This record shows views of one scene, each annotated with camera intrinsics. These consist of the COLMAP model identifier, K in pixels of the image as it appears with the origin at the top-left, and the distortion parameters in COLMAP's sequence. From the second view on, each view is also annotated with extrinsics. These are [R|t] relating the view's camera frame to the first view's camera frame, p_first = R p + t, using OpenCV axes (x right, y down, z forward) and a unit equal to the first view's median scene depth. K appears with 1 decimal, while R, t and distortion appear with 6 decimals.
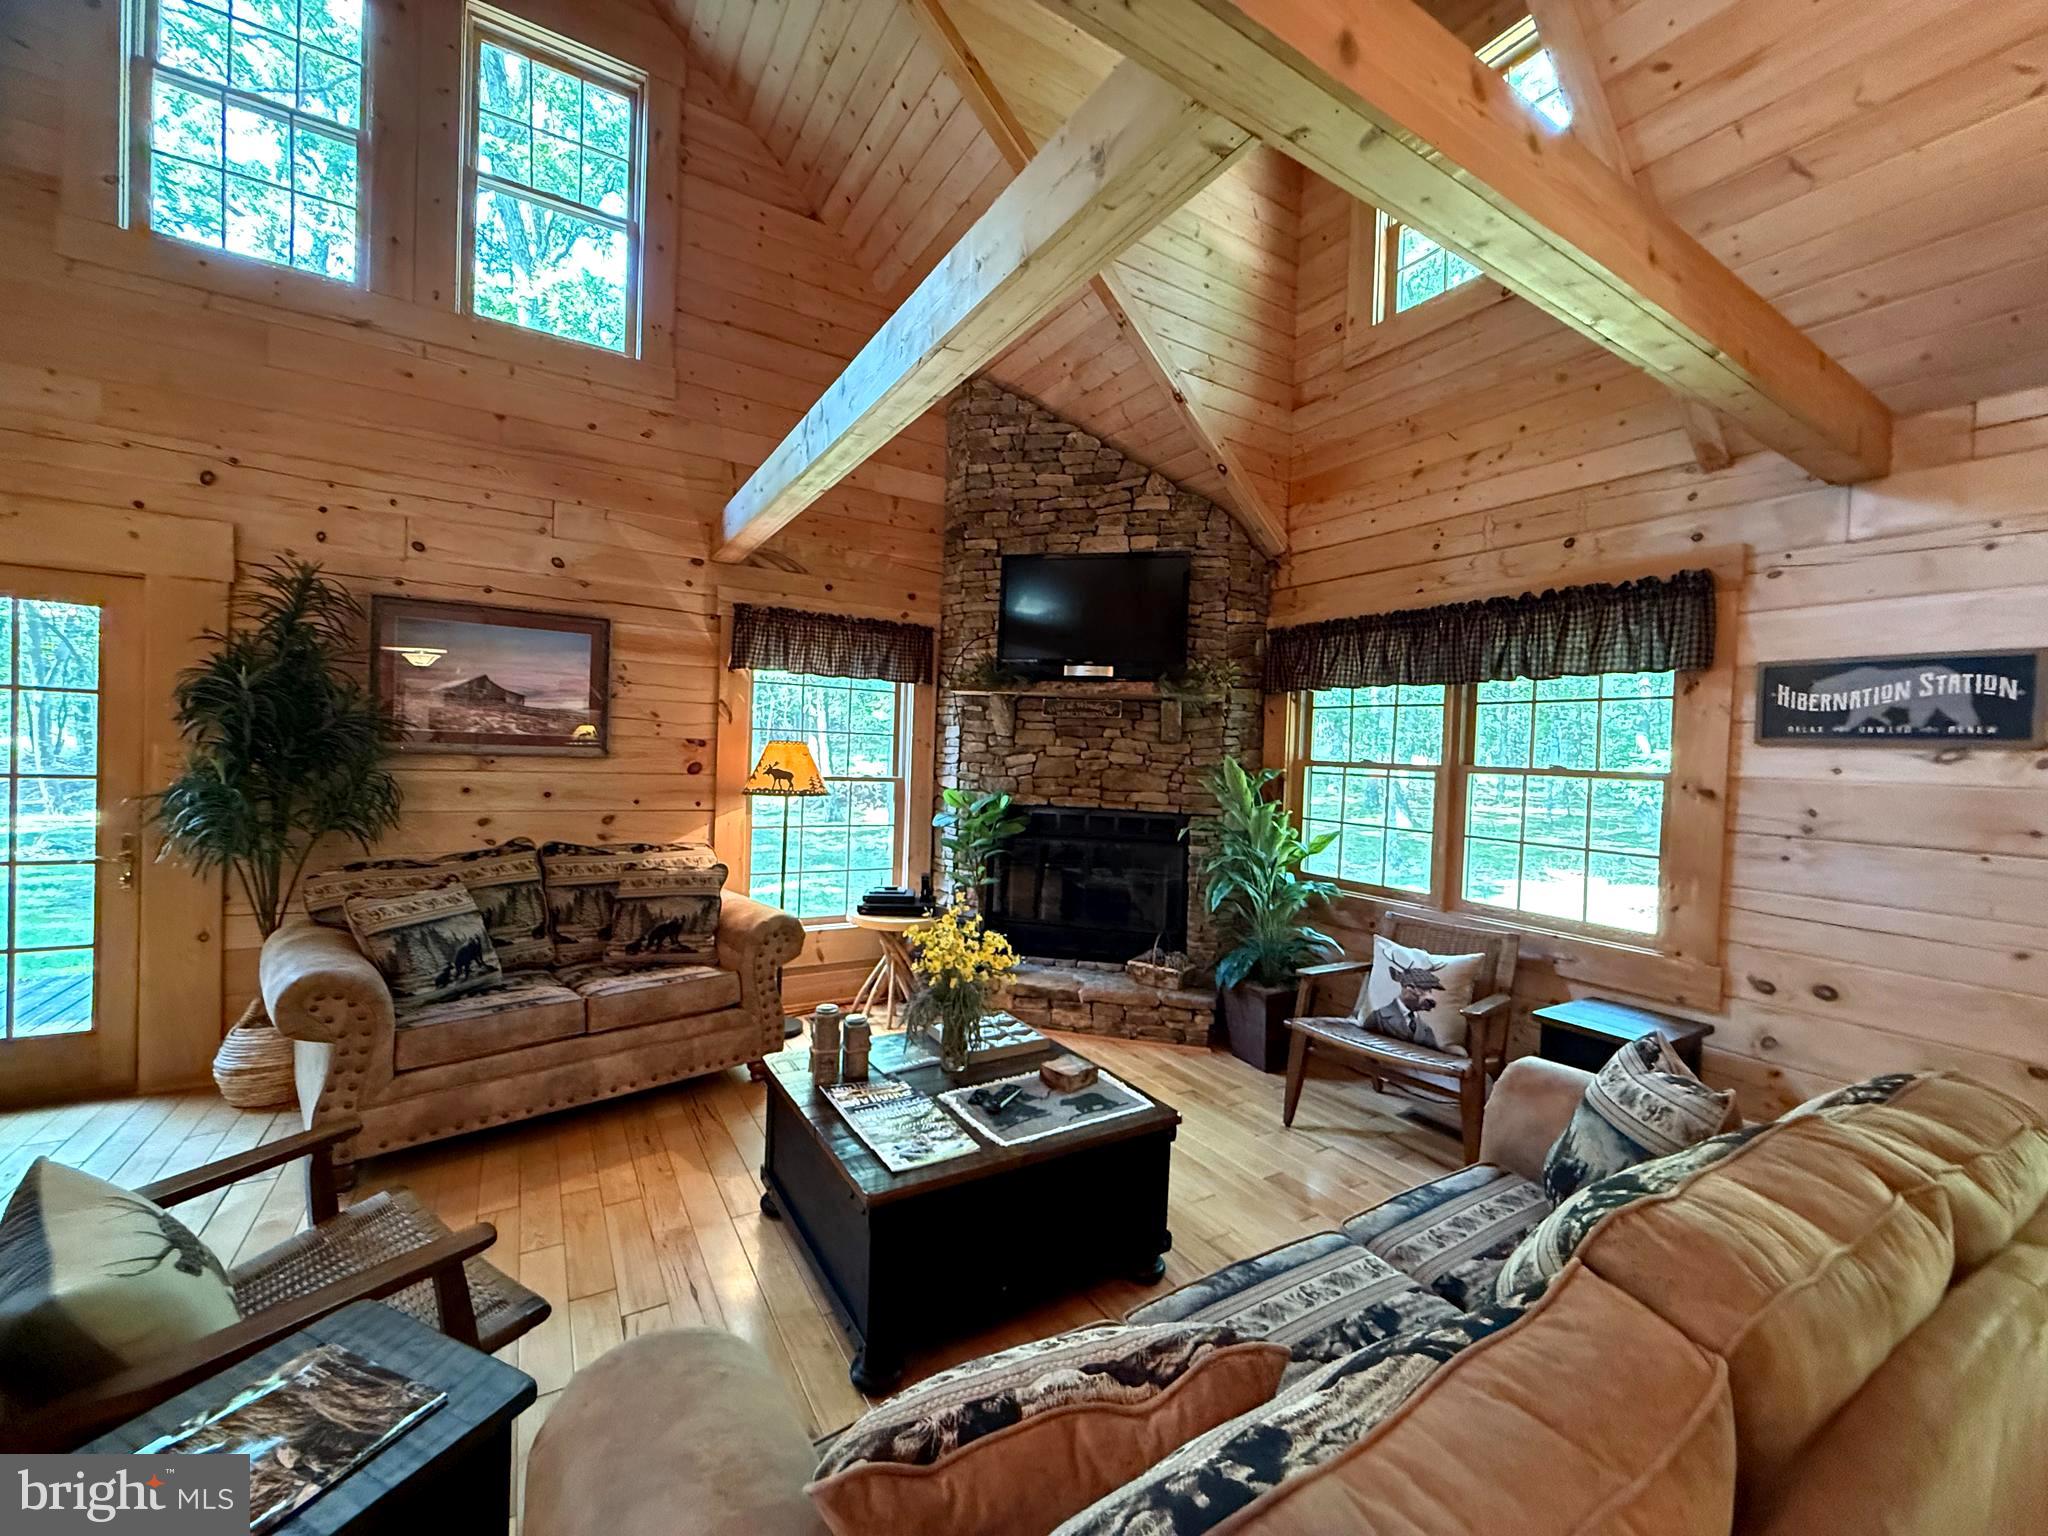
lens RADIAL K [[816.4, 0, 1025.0], [0, 816.4, 767.0], [0, 0, 1]] dist [0.001440, -0.000017]
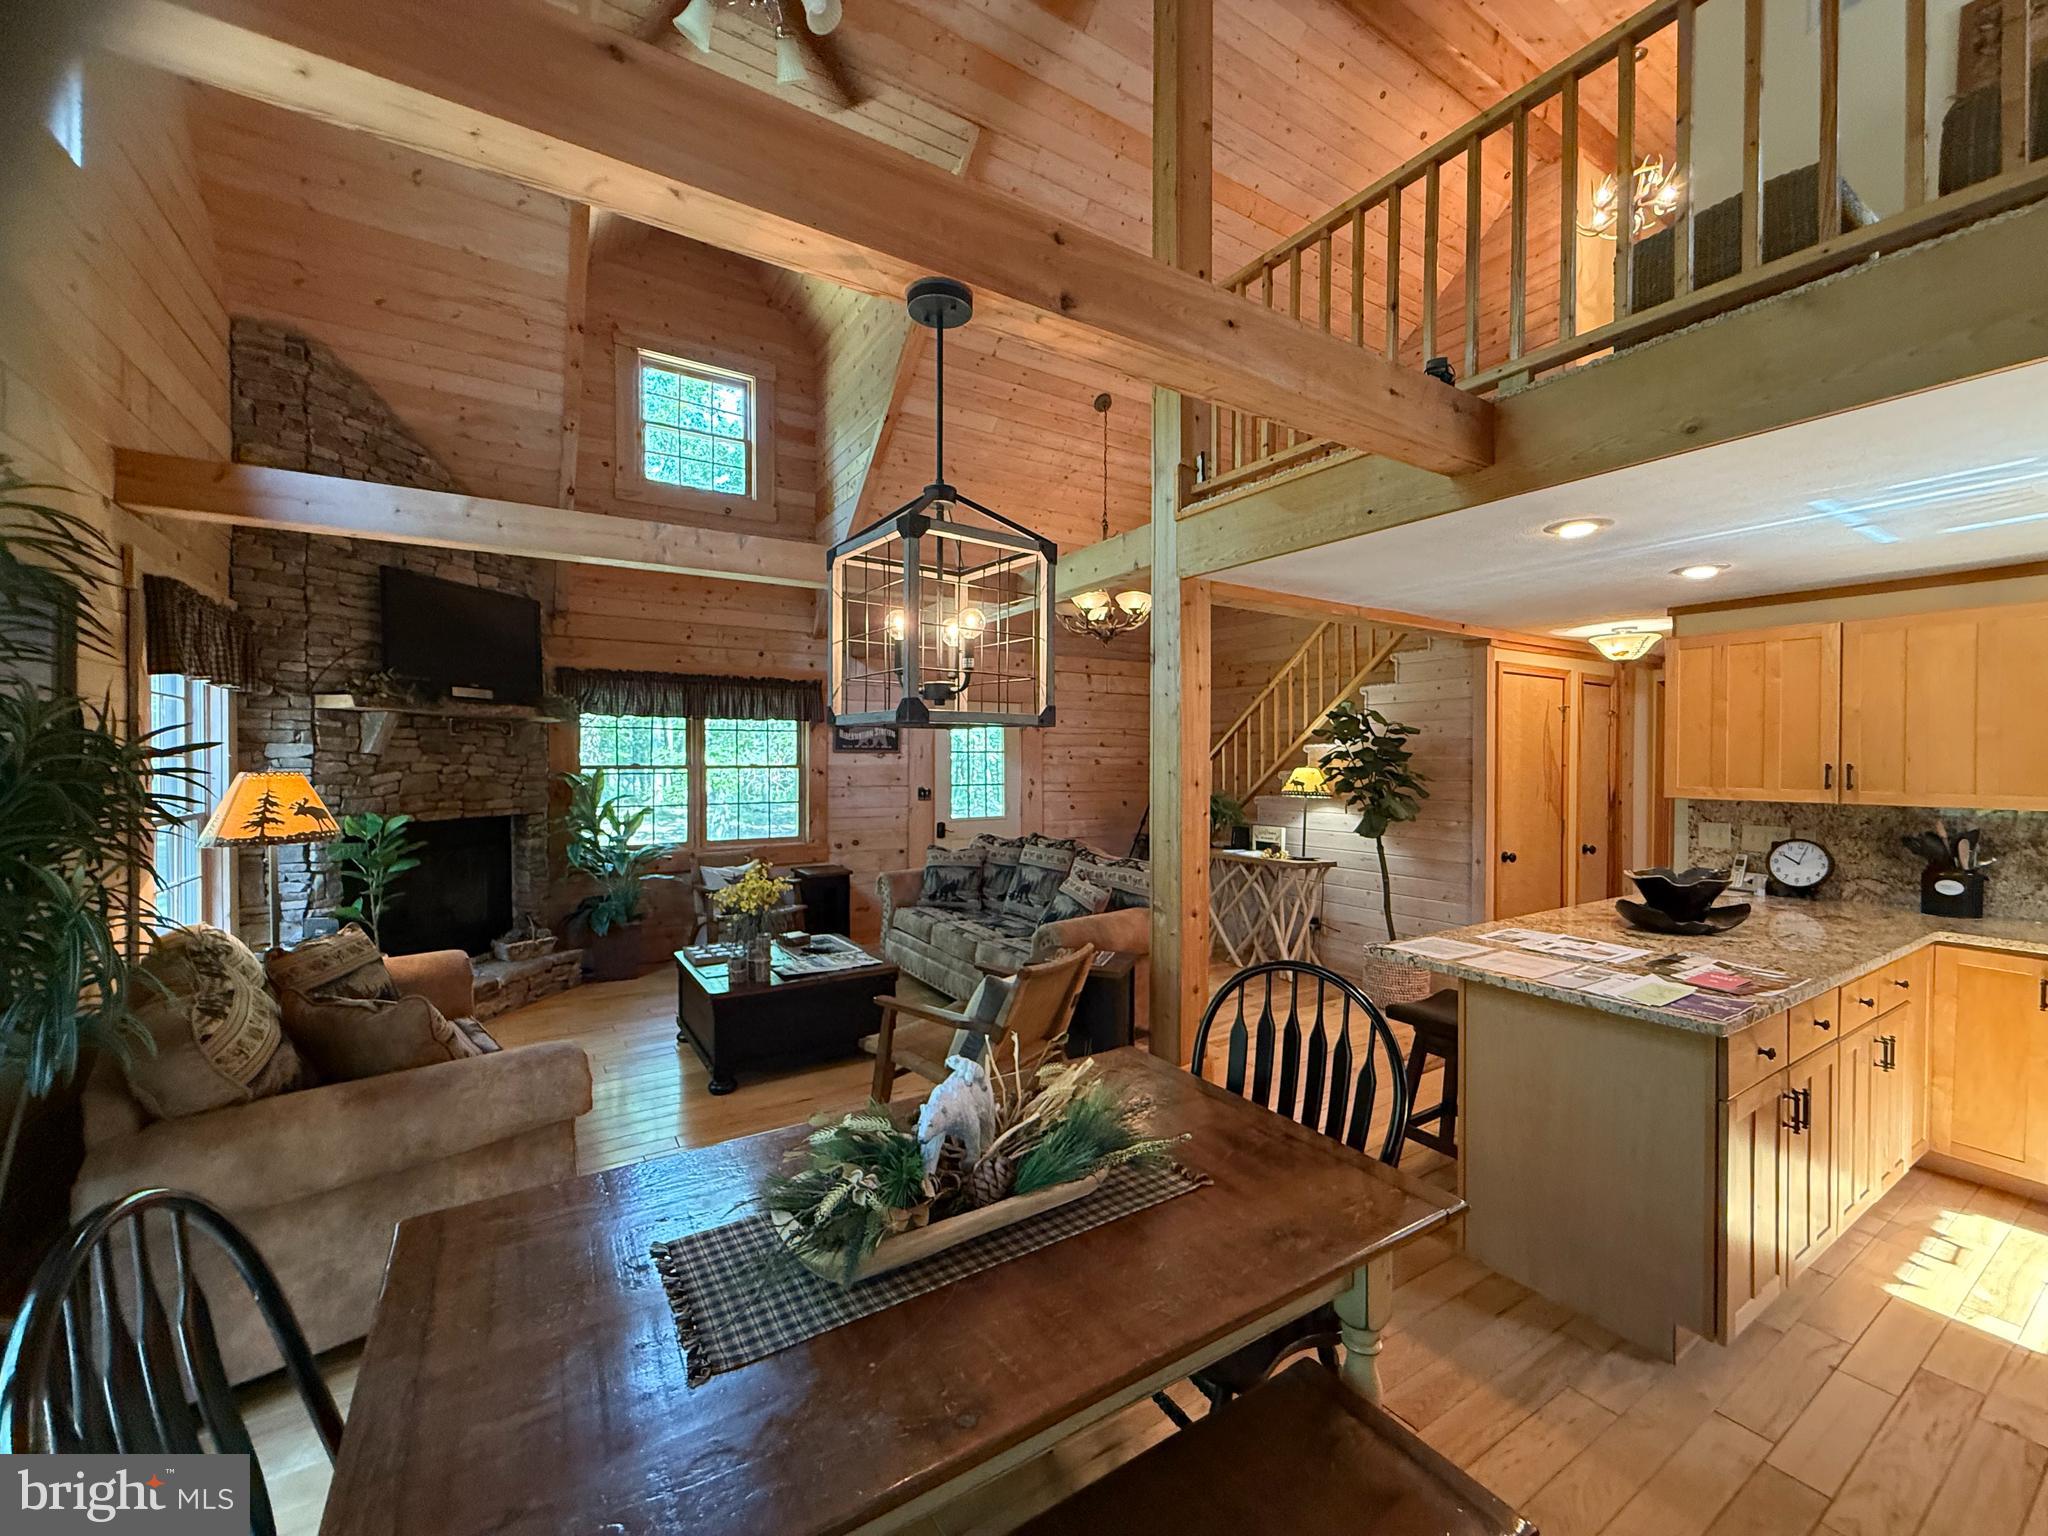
lens RADIAL K [[816.4, 0, 1025.0], [0, 816.4, 766.7], [0, 0, 1]] dist [0.001440, -0.000017]
pose [[-0.013467, -0.046170, 0.998843, -1.070962], [0.019691, 0.998727, 0.046430, -0.057440], [-0.999715, 0.020294, -0.012541, 0.284094]]
